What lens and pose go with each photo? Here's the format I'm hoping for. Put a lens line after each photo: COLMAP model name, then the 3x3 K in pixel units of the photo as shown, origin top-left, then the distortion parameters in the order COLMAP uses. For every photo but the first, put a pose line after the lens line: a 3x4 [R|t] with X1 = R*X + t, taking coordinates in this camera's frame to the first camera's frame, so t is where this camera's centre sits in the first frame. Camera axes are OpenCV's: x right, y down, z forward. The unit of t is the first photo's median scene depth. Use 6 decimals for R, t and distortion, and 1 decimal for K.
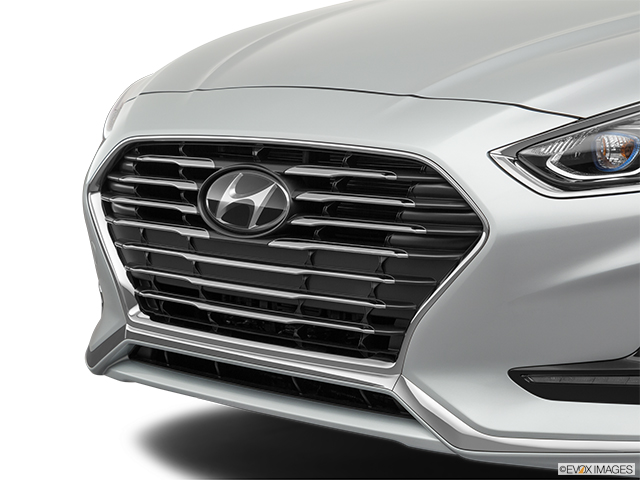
lens RADIAL K [[1627.1, 0, 320.0], [0, 1627.1, 240.0], [0, 0, 1]] dist [-0.081180, -0.486243]
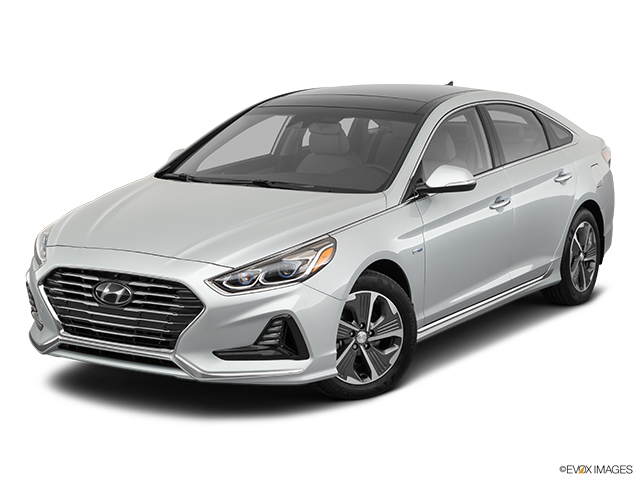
lens RADIAL K [[1020.1, 0, 320.0], [0, 1020.1, 240.0], [0, 0, 1]] dist [-0.222052, 0.054880]
pose [[0.944173, -0.018034, 0.328956, -0.292230], [0.013533, 0.999781, 0.015966, -0.145182], [-0.329172, -0.010623, 0.944210, -0.800031]]
